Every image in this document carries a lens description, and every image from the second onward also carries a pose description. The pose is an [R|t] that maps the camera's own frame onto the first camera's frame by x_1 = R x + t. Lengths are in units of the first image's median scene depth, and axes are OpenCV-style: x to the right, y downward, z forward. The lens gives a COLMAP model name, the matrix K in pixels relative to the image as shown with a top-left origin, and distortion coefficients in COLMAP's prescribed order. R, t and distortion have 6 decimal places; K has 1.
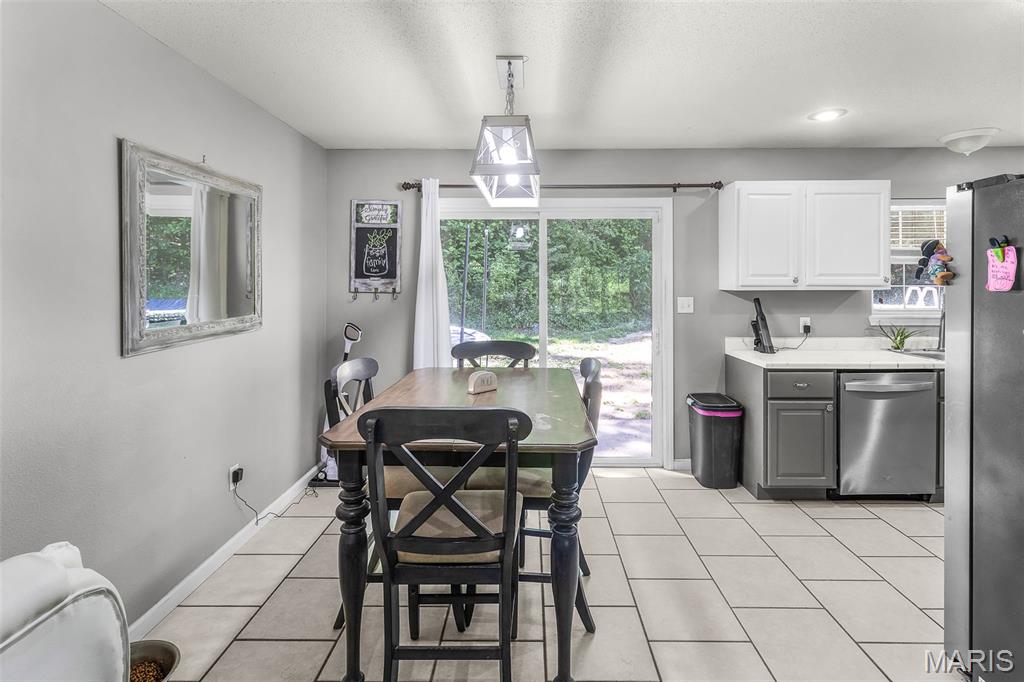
lens RADIAL K [[473.2, 0, 535.9], [0, 473.2, 288.8], [0, 0, 1]] dist [0.002869, 0.000298]
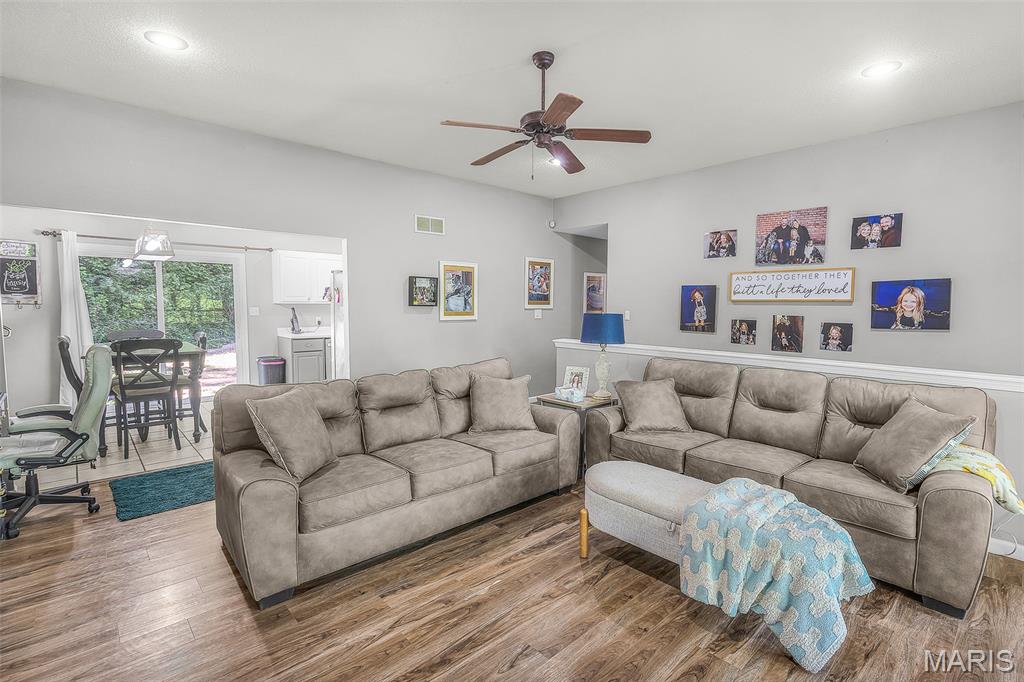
lens RADIAL K [[473.2, 0, 516.3], [0, 473.2, 341.0], [0, 0, 1]] dist [0.002869, 0.000298]
pose [[0.737376, -0.048286, 0.673754, -0.198278], [-0.001420, 0.997329, 0.073029, 0.012721], [-0.675481, -0.054807, 0.735338, -1.122667]]
